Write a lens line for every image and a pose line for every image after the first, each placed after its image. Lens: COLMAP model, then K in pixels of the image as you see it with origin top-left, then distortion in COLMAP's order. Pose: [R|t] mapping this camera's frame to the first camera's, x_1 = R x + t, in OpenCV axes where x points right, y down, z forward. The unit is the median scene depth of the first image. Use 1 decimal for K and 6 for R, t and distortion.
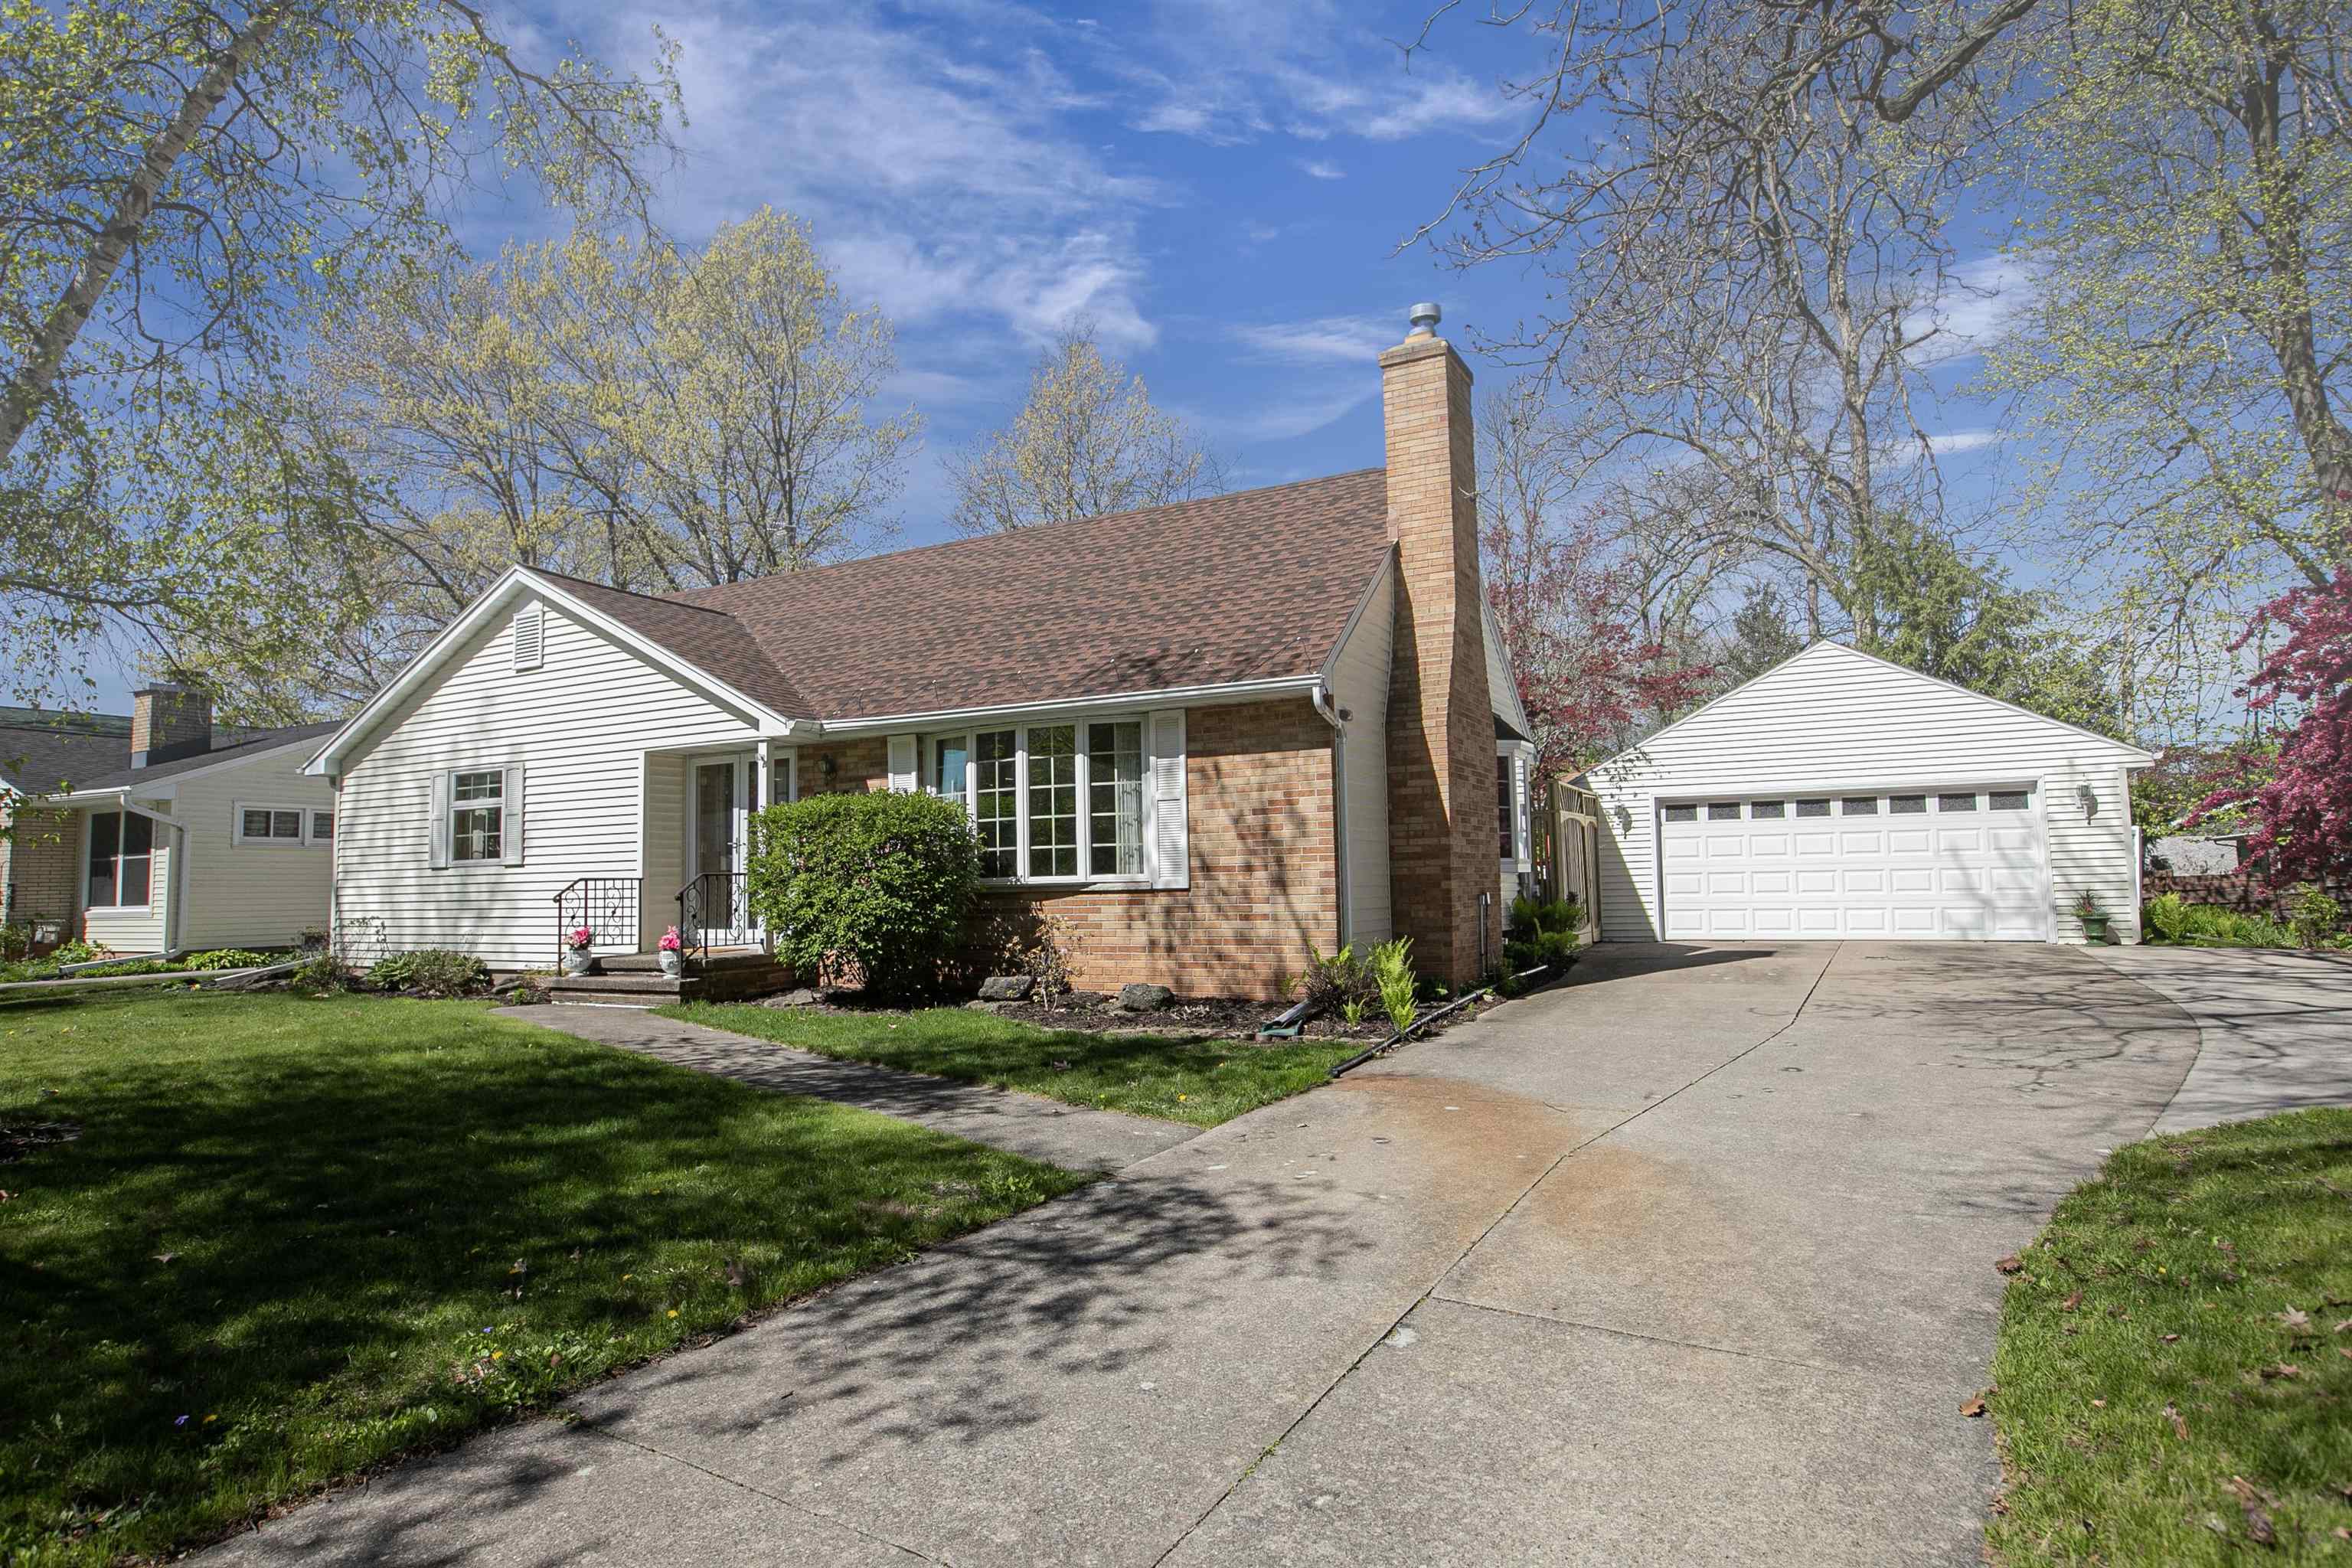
lens RADIAL K [[1371.0, 0, 1174.2], [0, 1371.0, 779.7], [0, 0, 1]] dist [0.002658, 0.001174]
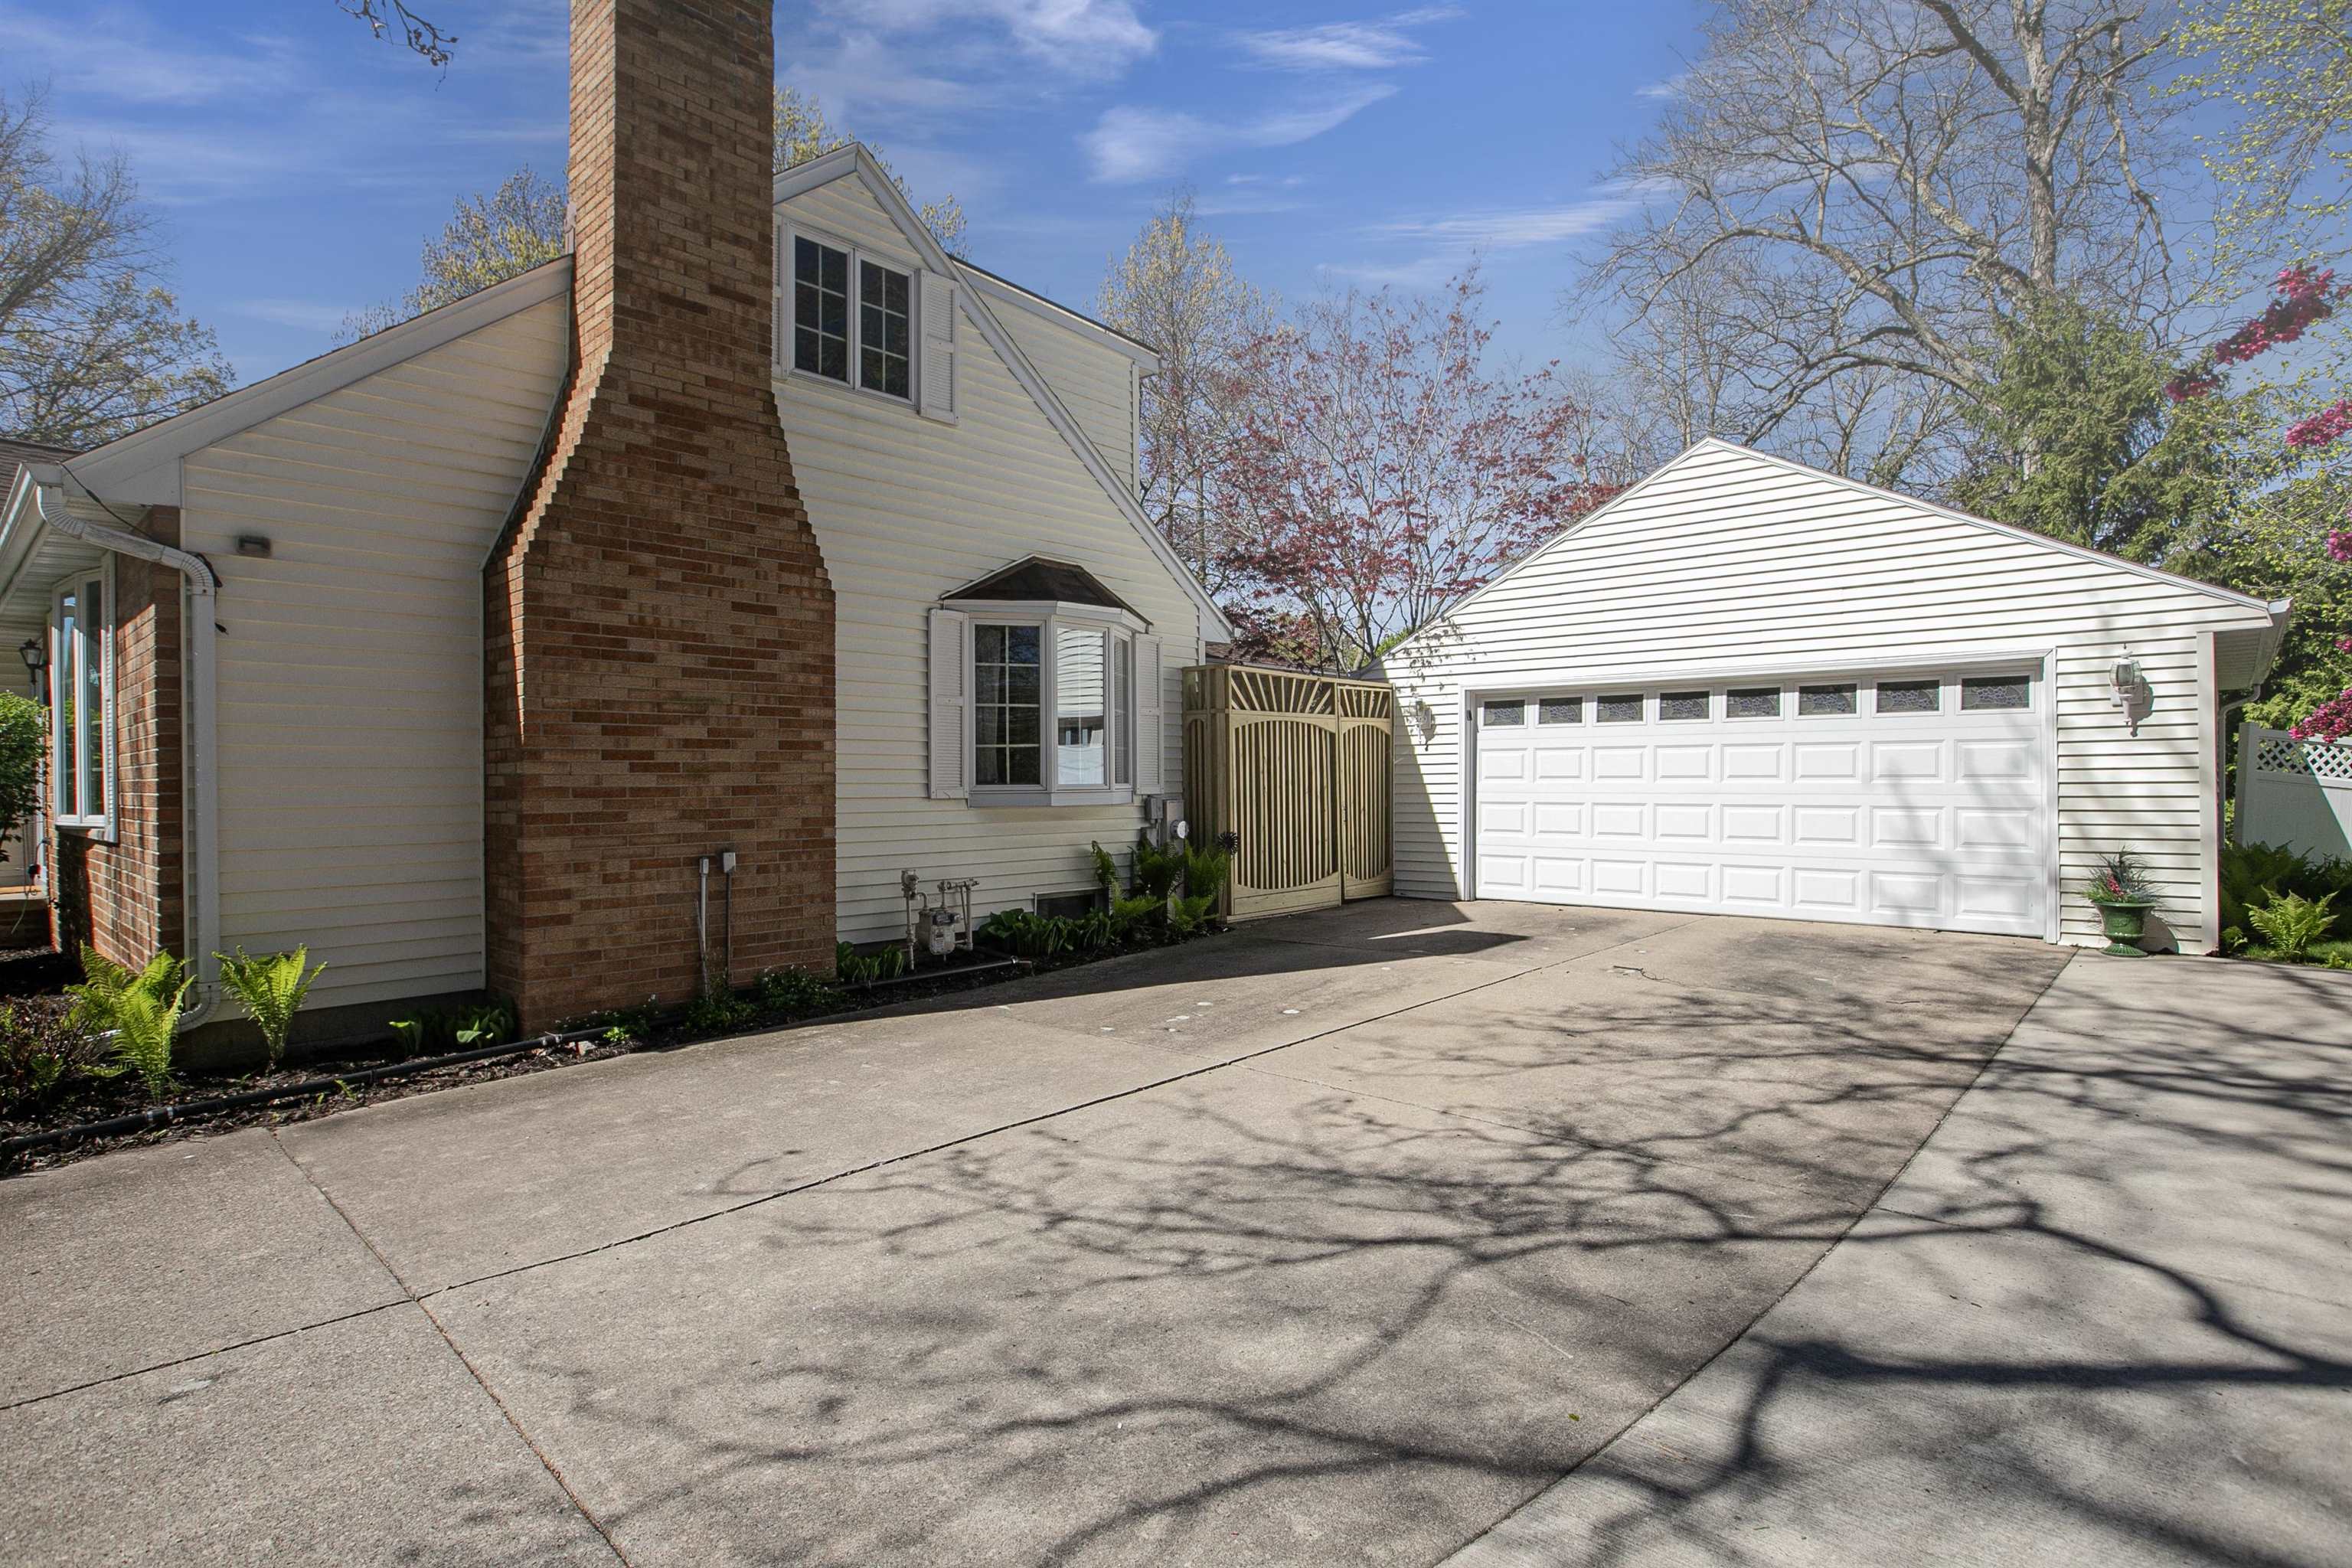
lens RADIAL K [[1223.7, 0, 1175.2], [0, 1223.7, 790.7], [0, 0, 1]] dist [0.019400, 0.001119]
pose [[0.975914, 0.012618, -0.217789, 0.380774], [0.008061, 0.995558, 0.093801, 0.004582], [0.218005, -0.093298, 0.971478, 0.409300]]
